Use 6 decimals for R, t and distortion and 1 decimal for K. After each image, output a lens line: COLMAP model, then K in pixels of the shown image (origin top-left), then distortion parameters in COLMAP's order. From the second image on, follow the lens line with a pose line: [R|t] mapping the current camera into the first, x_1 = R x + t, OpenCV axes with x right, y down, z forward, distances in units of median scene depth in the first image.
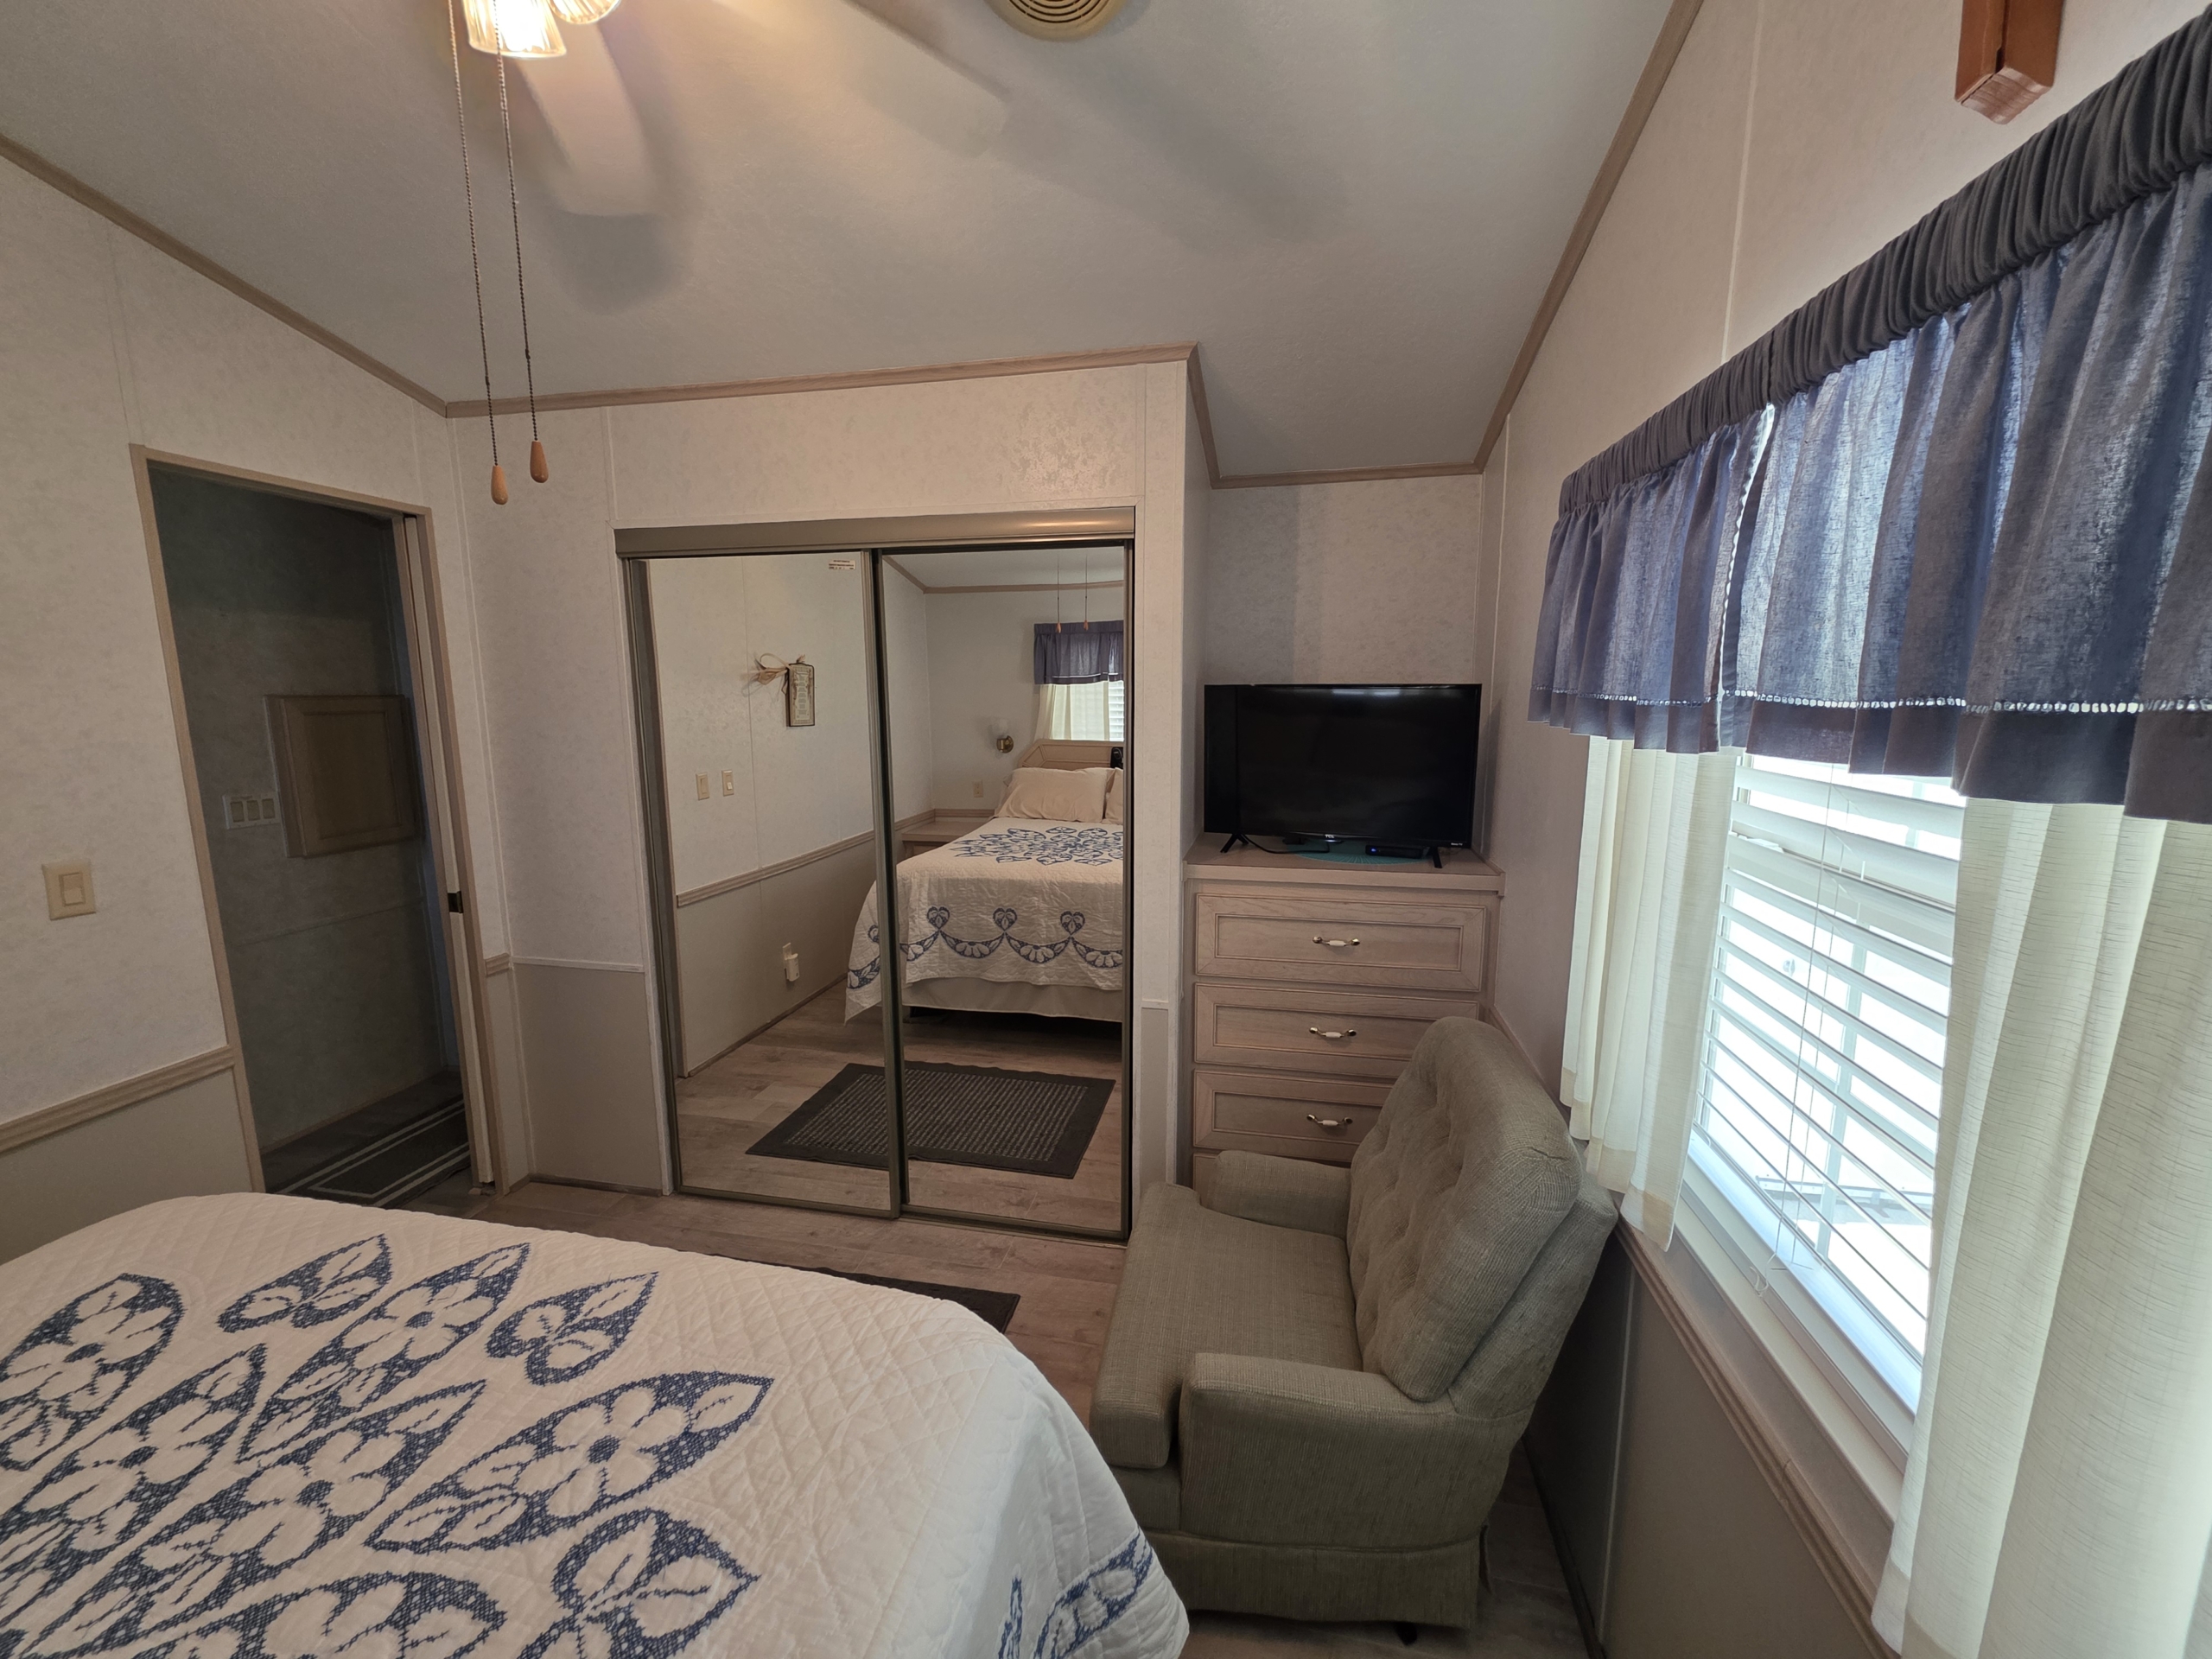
lens RADIAL K [[883.9, 0, 1105.3], [0, 883.9, 826.7], [0, 0, 1]] dist [0.002248, 0.000172]
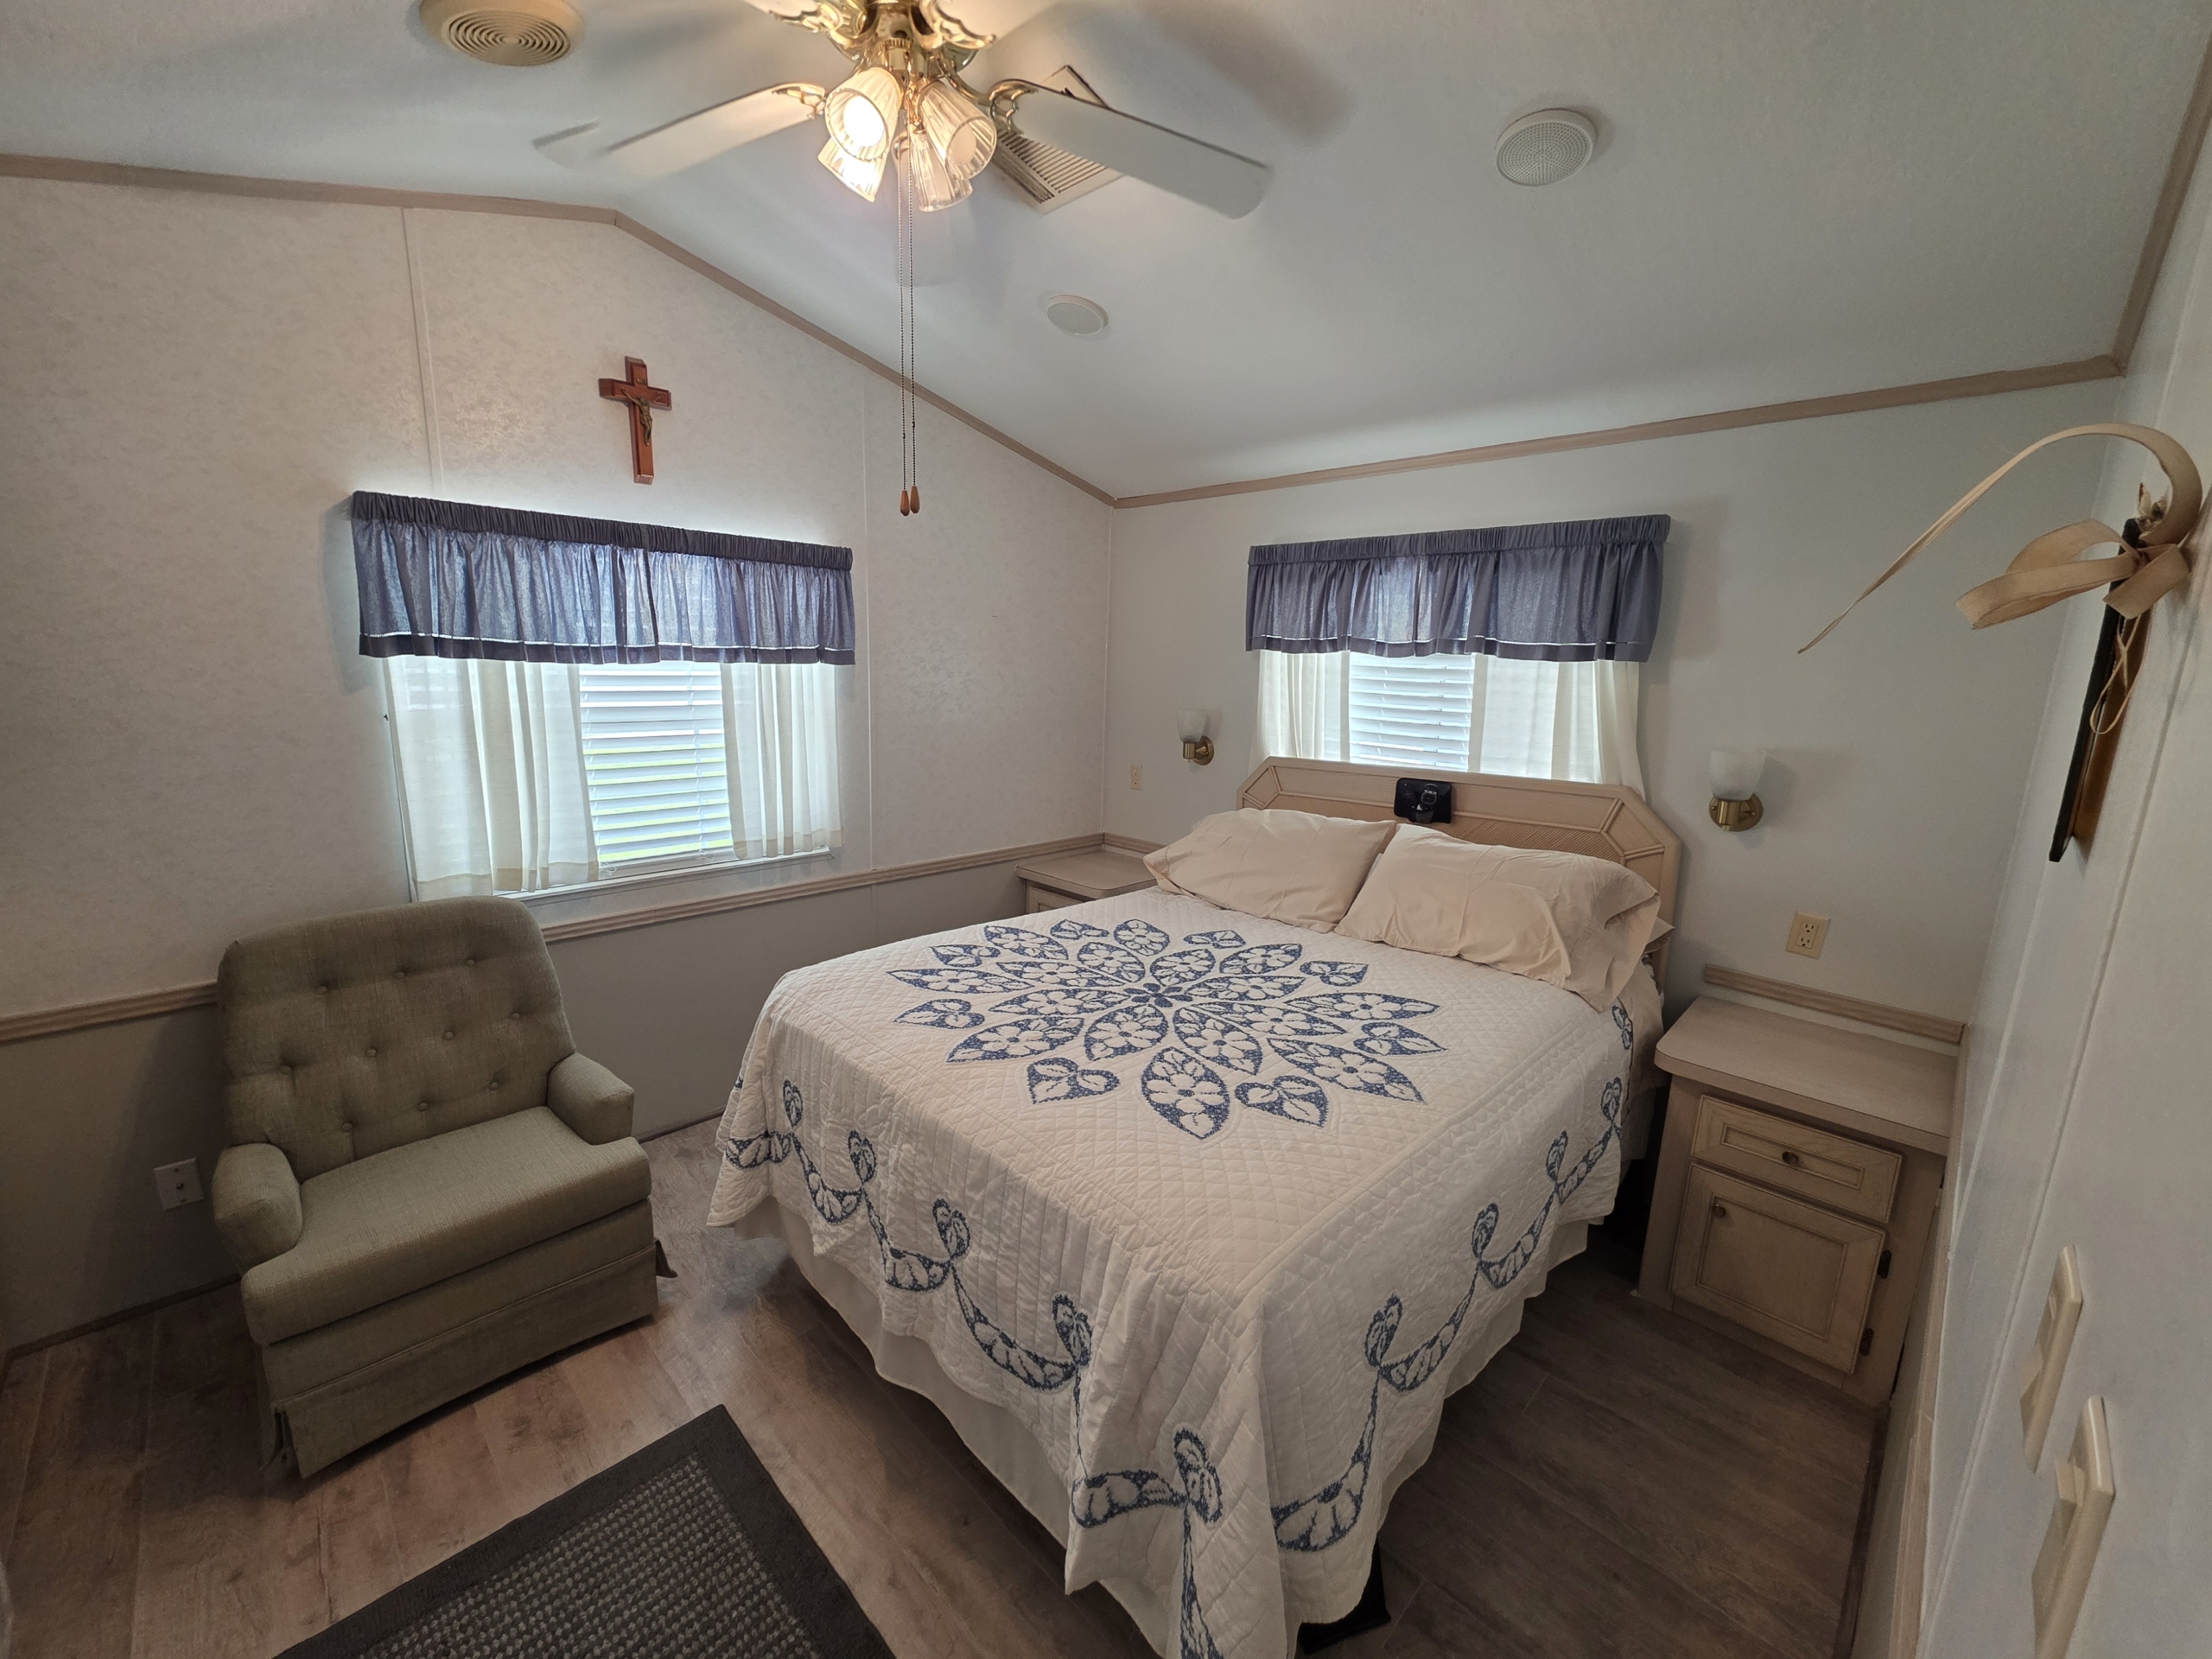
lens RADIAL K [[883.9, 0, 1105.3], [0, 883.9, 826.7], [0, 0, 1]] dist [0.002248, 0.000172]
pose [[-0.837248, -0.124815, 0.532389, -1.864652], [0.059017, 0.947289, 0.314897, -0.341307], [-0.543630, 0.295066, -0.785750, 2.227201]]
